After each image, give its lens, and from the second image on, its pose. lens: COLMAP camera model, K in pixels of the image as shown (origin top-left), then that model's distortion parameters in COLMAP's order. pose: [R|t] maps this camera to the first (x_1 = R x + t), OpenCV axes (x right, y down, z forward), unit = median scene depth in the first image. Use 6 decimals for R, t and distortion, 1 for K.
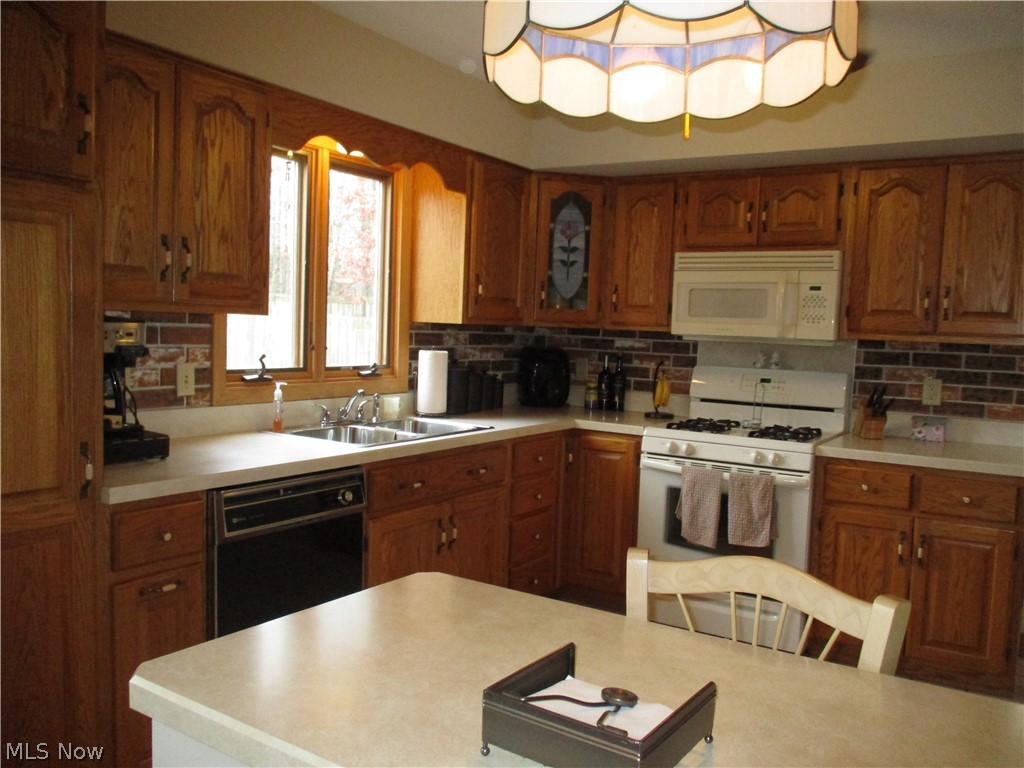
lens RADIAL K [[877.7, 0, 512.0], [0, 877.7, 384.0], [0, 0, 1]] dist [-0.051973, 0.004275]
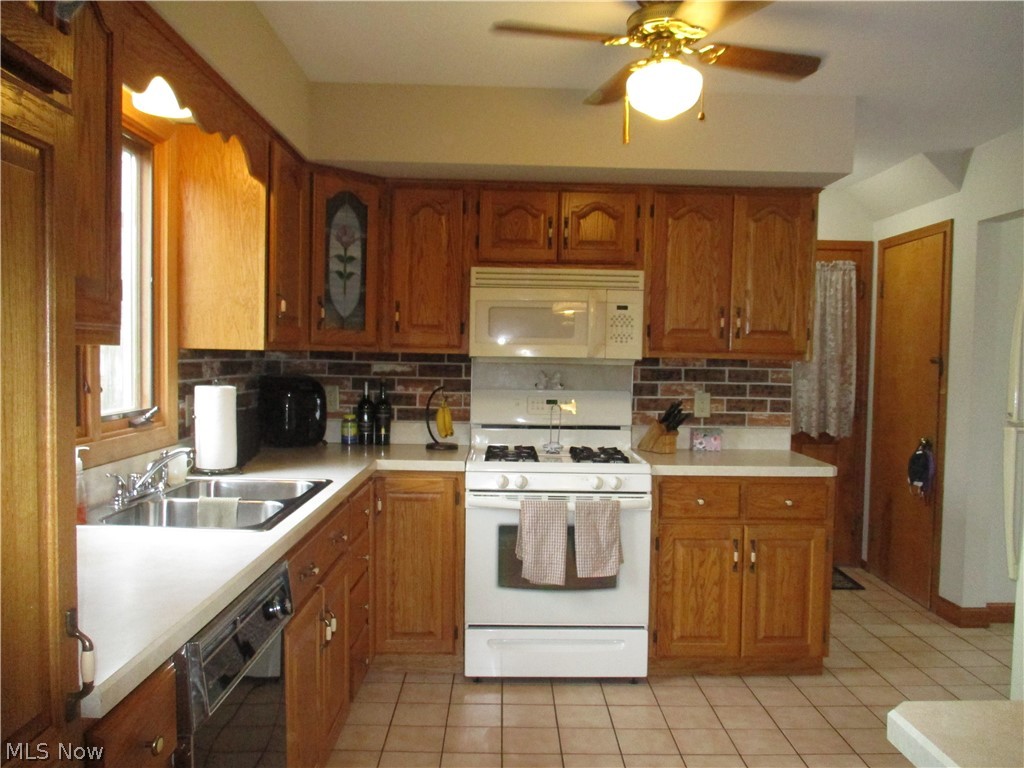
lens RADIAL K [[877.7, 0, 512.0], [0, 877.7, 384.0], [0, 0, 1]] dist [-0.051973, 0.004275]
pose [[0.819252, -0.040877, 0.571975, -0.318758], [0.049429, 0.998777, 0.000581, -0.028122], [-0.571299, 0.027796, 0.820271, 0.240088]]
